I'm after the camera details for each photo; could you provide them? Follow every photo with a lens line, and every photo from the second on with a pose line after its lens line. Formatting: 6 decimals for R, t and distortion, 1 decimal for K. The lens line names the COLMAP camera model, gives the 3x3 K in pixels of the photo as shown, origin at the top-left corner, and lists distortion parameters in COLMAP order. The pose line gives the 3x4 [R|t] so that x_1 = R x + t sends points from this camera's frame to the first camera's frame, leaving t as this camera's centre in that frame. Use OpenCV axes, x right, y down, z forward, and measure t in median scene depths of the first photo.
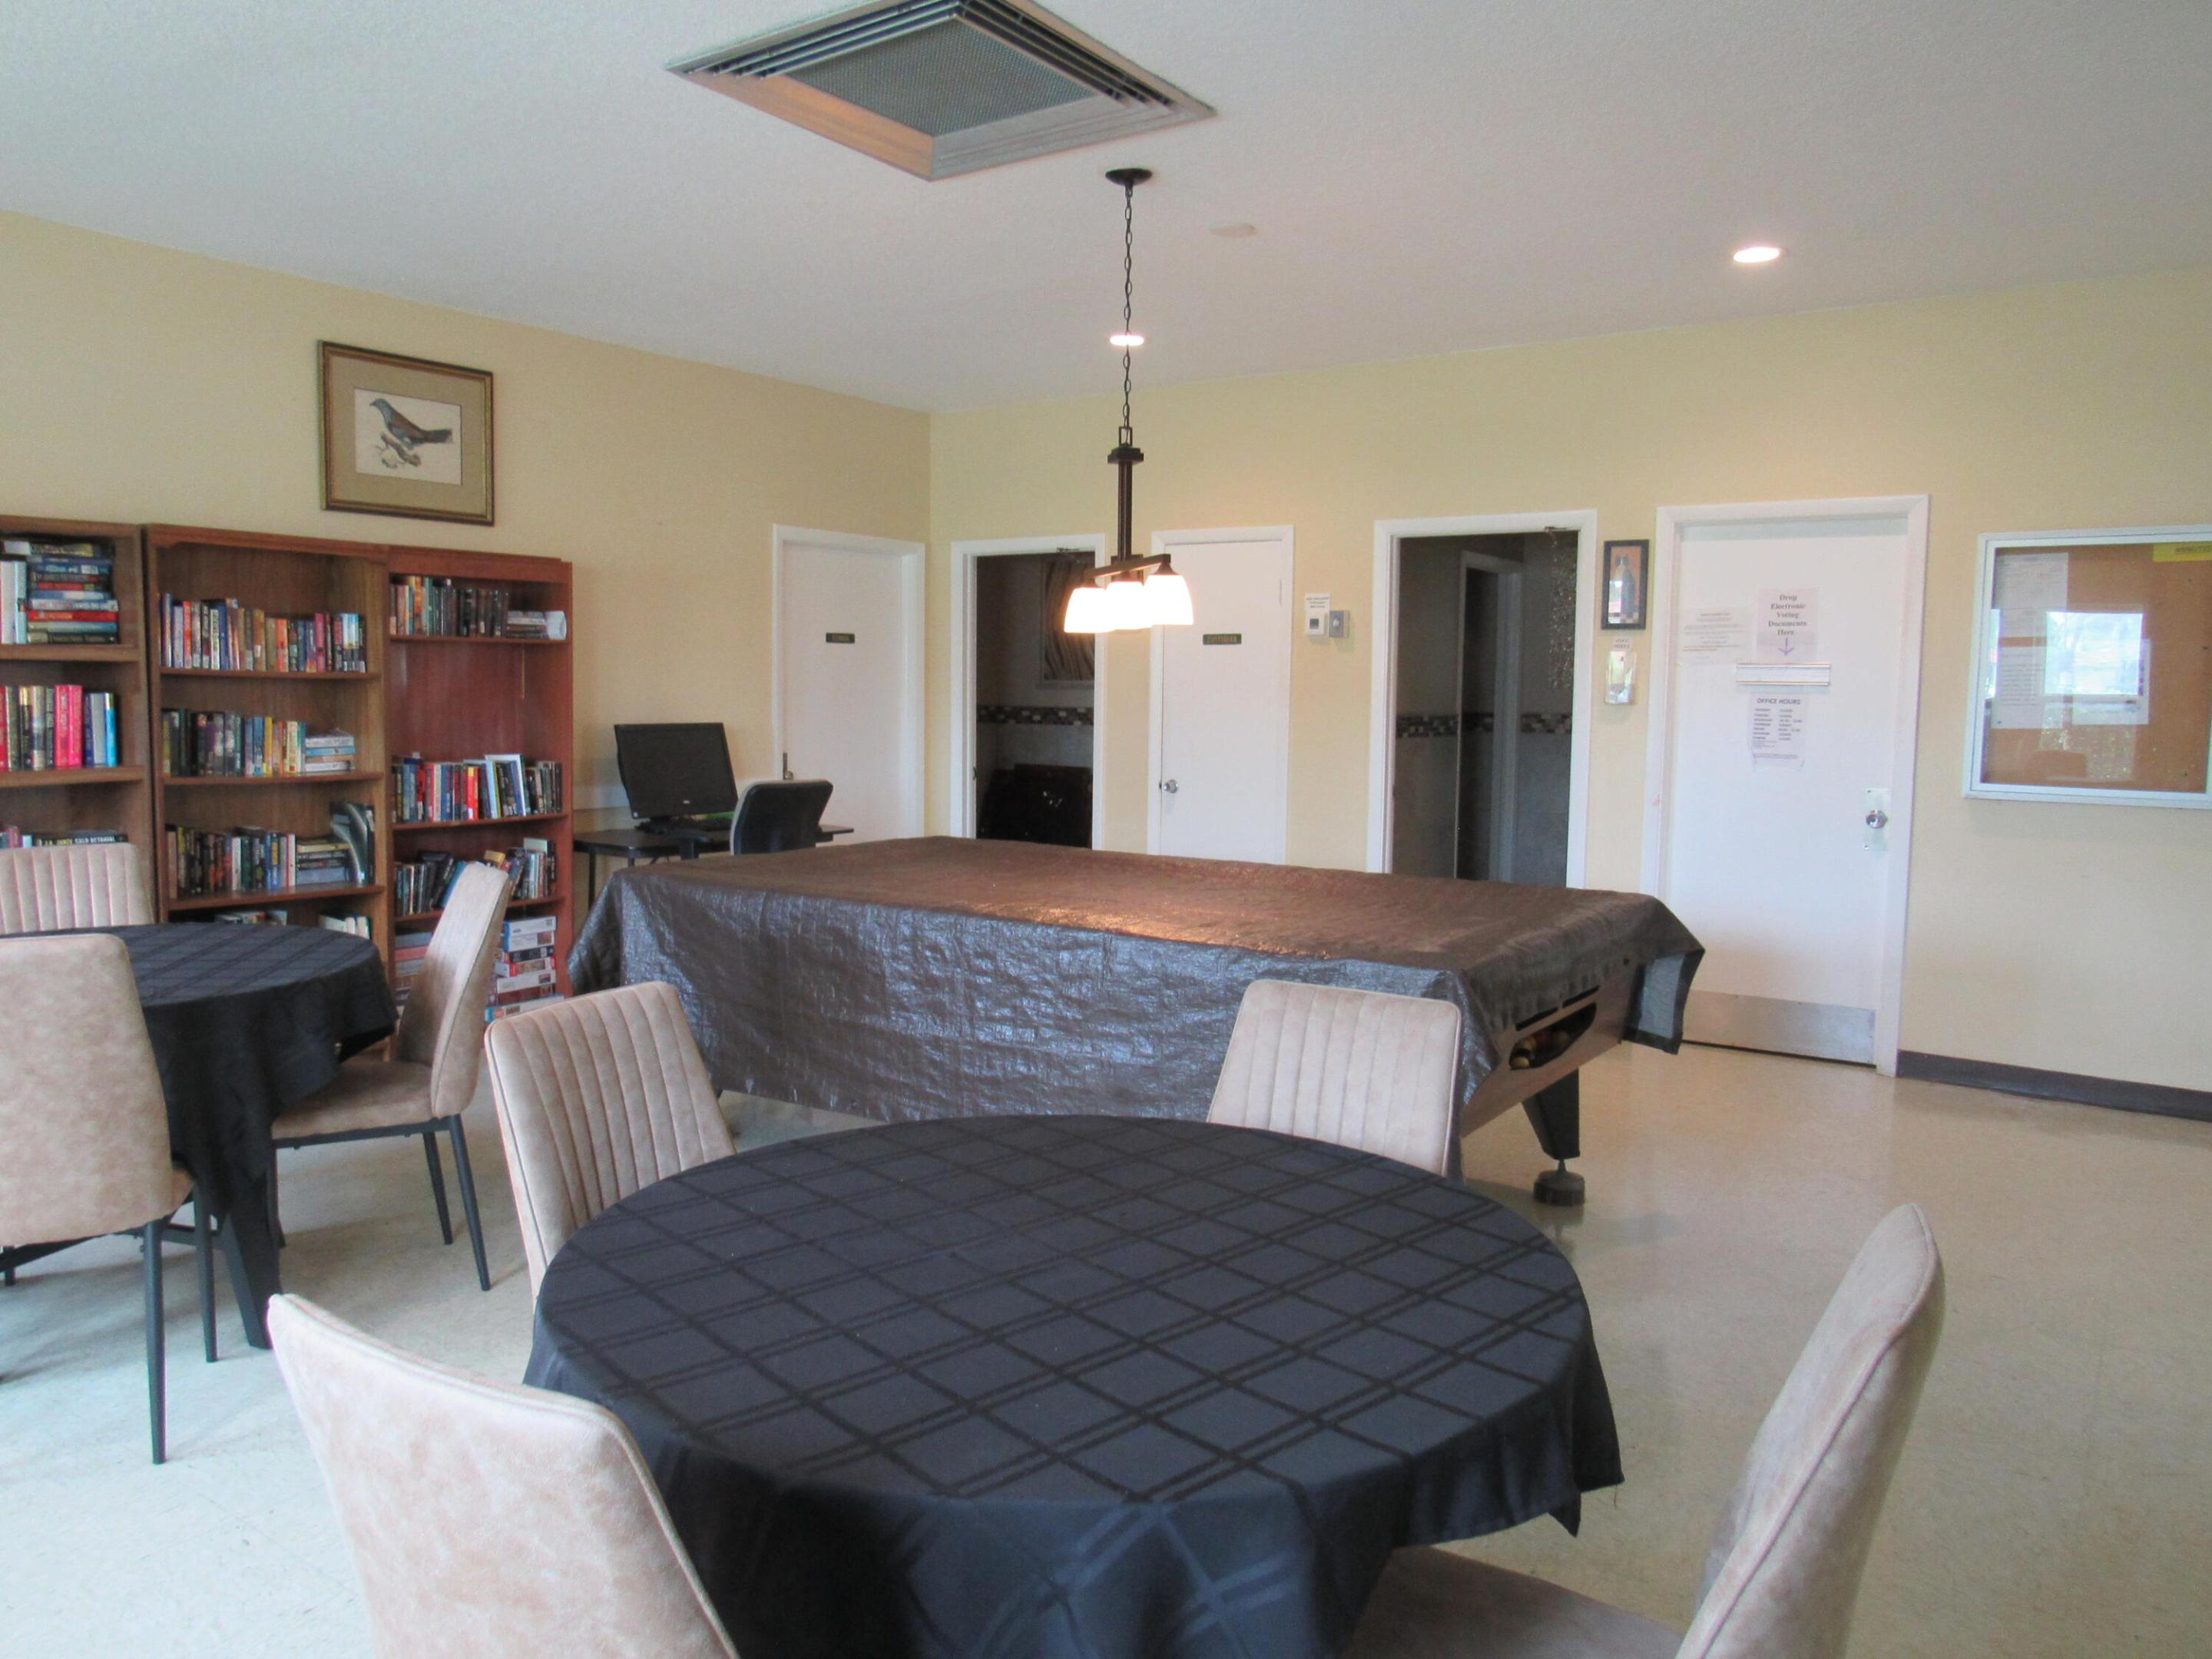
lens RADIAL K [[1613.0, 0, 1108.2], [0, 1613.0, 824.3], [0, 0, 1]] dist [-0.009128, 0.010608]
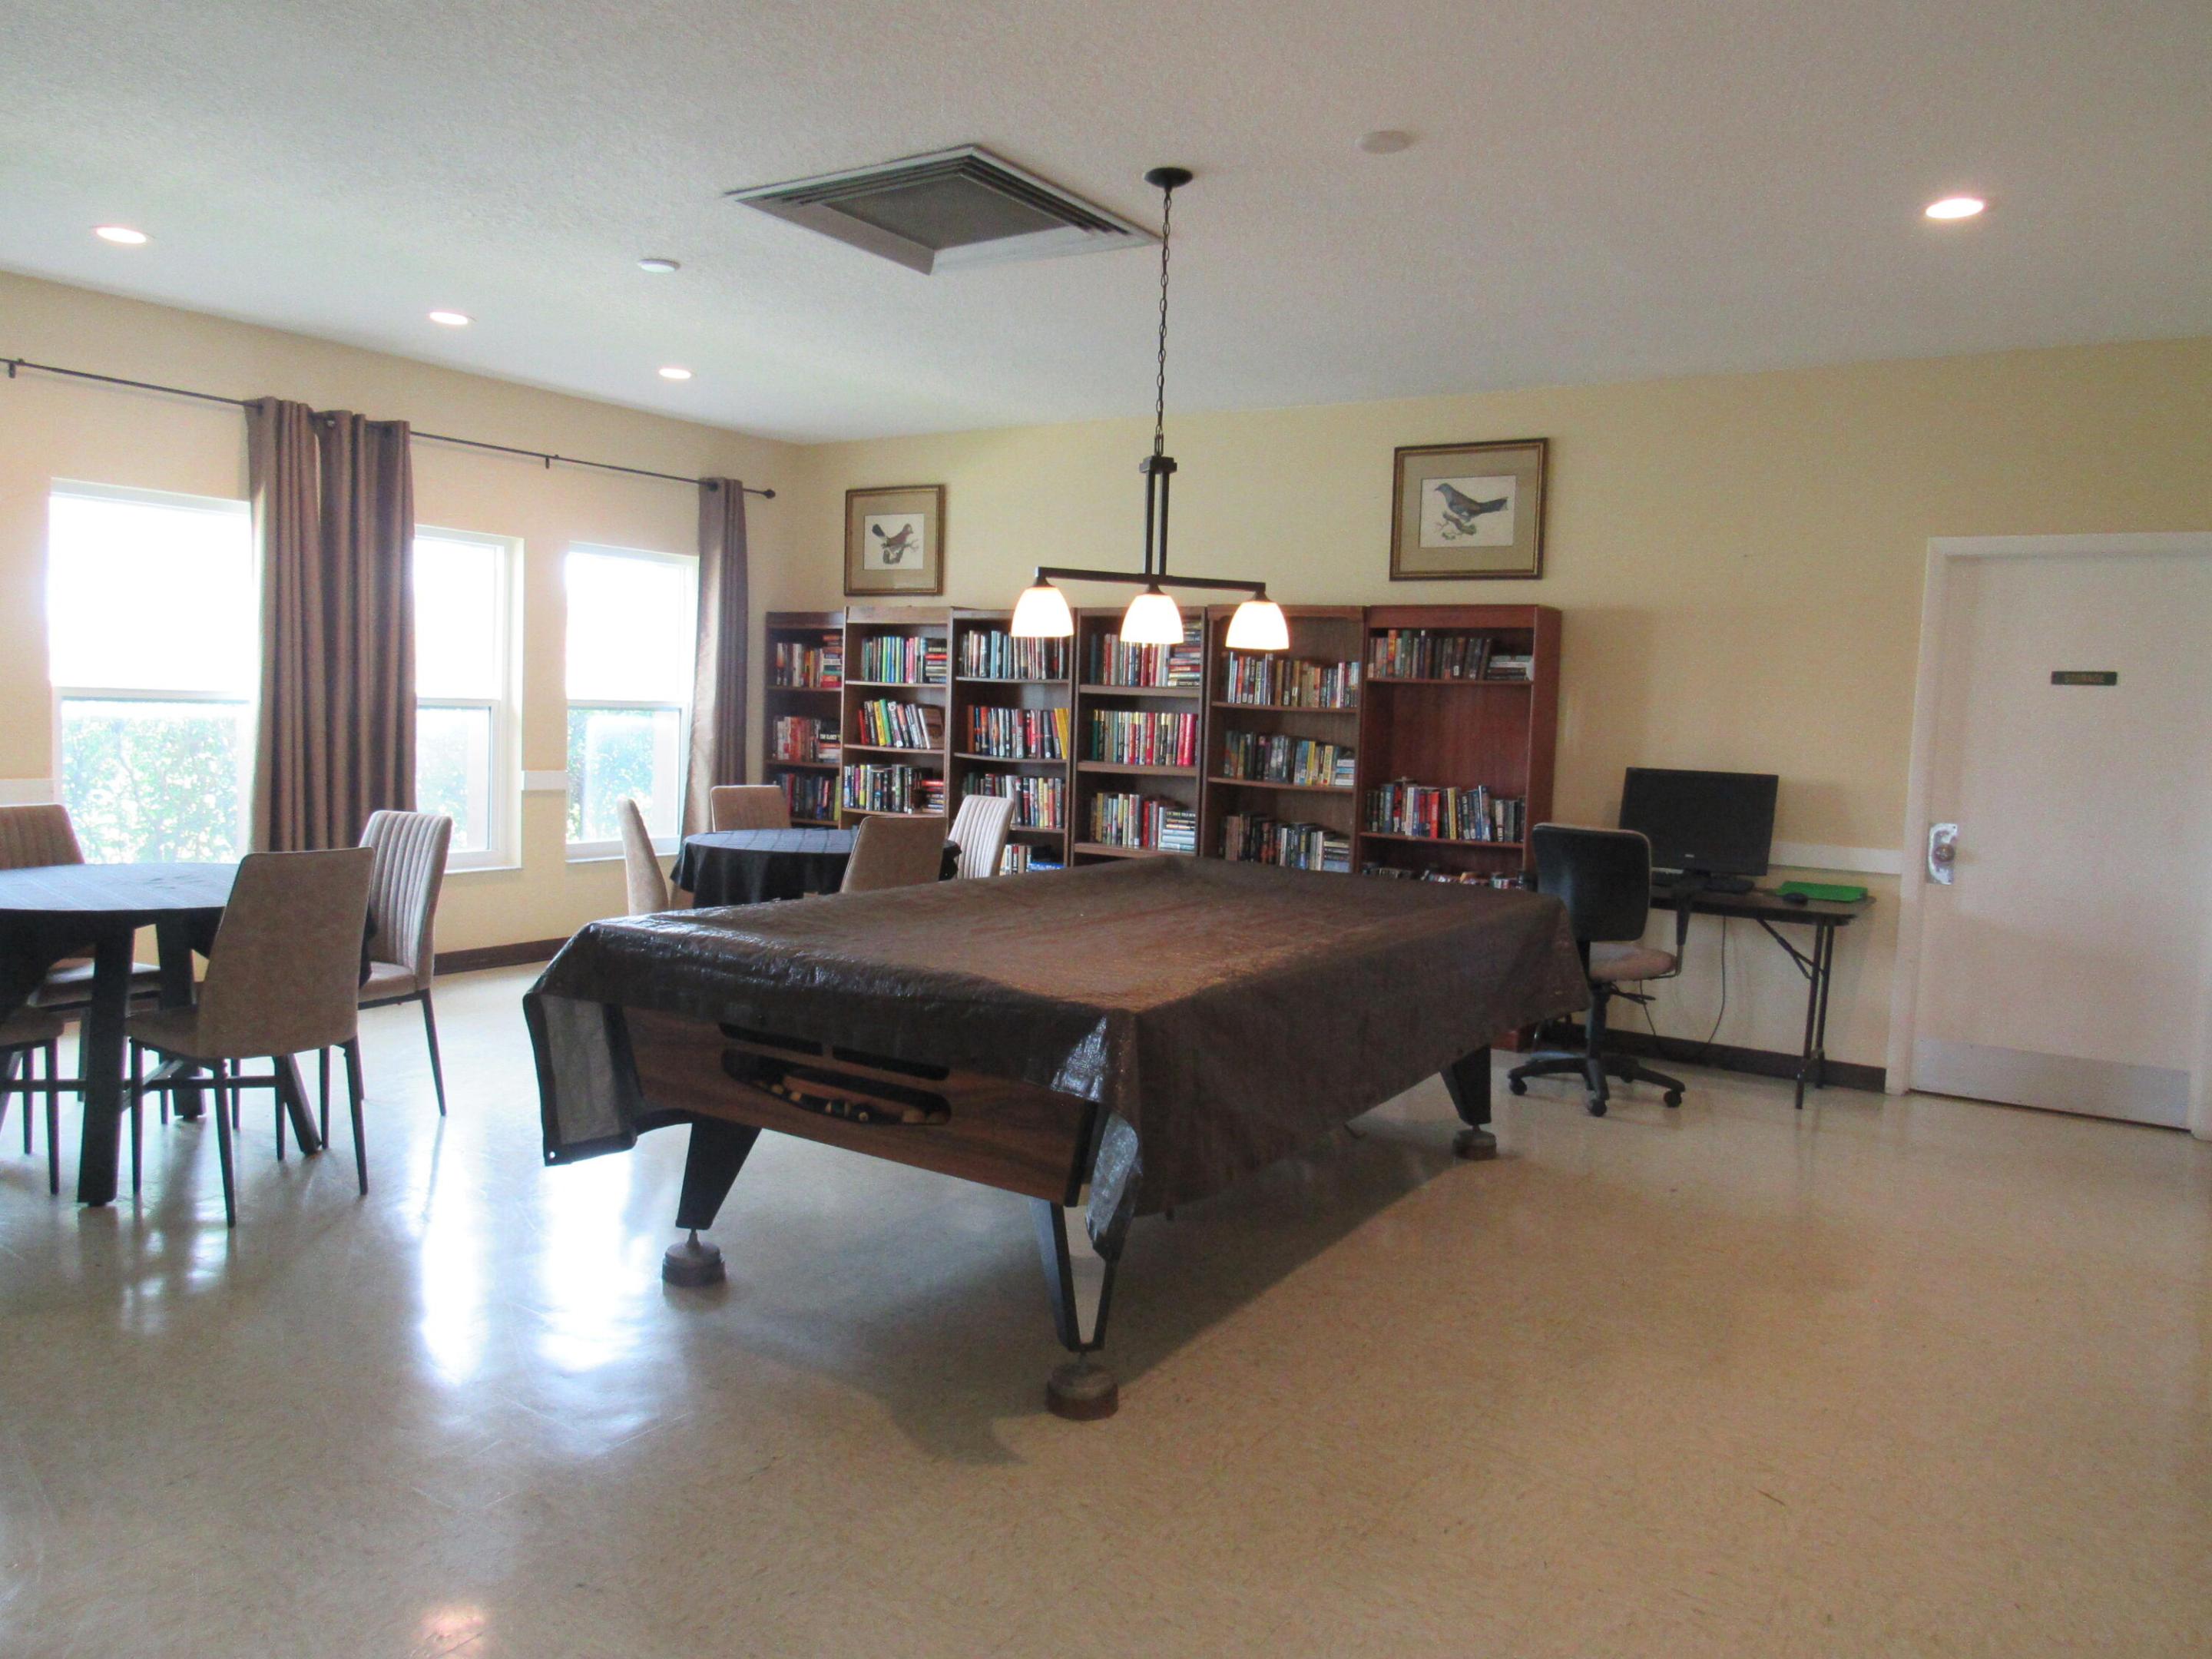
lens RADIAL K [[1613.0, 0, 1107.8], [0, 1613.0, 831.6], [0, 0, 1]] dist [-0.009128, 0.010608]
pose [[0.032884, 0.069983, -0.997006, 0.764180], [-0.120101, 0.990594, 0.065571, -0.056179], [0.992217, 0.117585, 0.040980, 0.739083]]
